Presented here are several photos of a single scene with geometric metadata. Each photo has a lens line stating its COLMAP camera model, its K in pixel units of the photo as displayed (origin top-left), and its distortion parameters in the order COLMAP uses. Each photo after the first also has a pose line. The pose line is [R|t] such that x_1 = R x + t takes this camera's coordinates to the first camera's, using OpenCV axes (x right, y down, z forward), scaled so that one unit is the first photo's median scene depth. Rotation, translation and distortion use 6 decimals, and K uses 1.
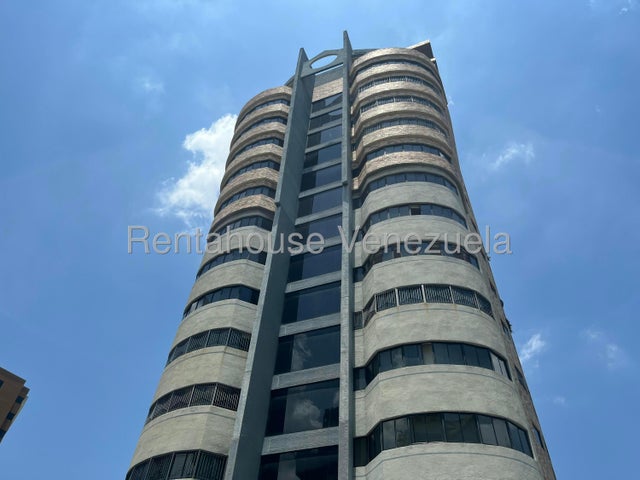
lens RADIAL K [[487.8, 0, 323.7], [0, 487.8, 239.1], [0, 0, 1]] dist [0.083900, -0.114683]
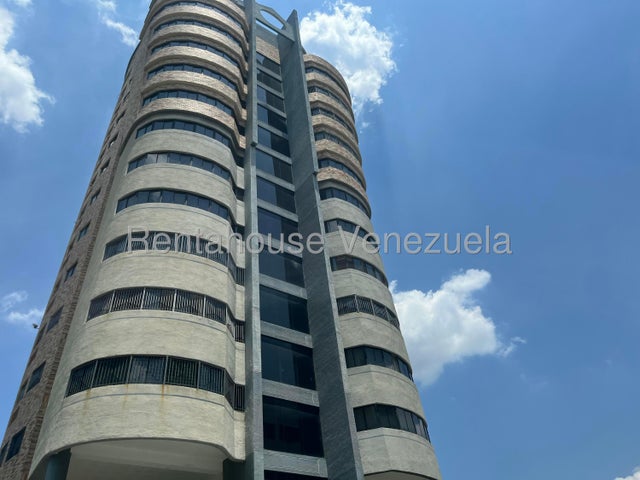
lens RADIAL K [[487.8, 0, 323.7], [0, 487.8, 239.1], [0, 0, 1]] dist [0.083900, -0.114683]
pose [[0.553830, 0.500030, 0.665765, -0.901800], [-0.537390, 0.825420, -0.172902, 0.281422], [-0.635992, -0.262017, 0.725852, 0.257002]]
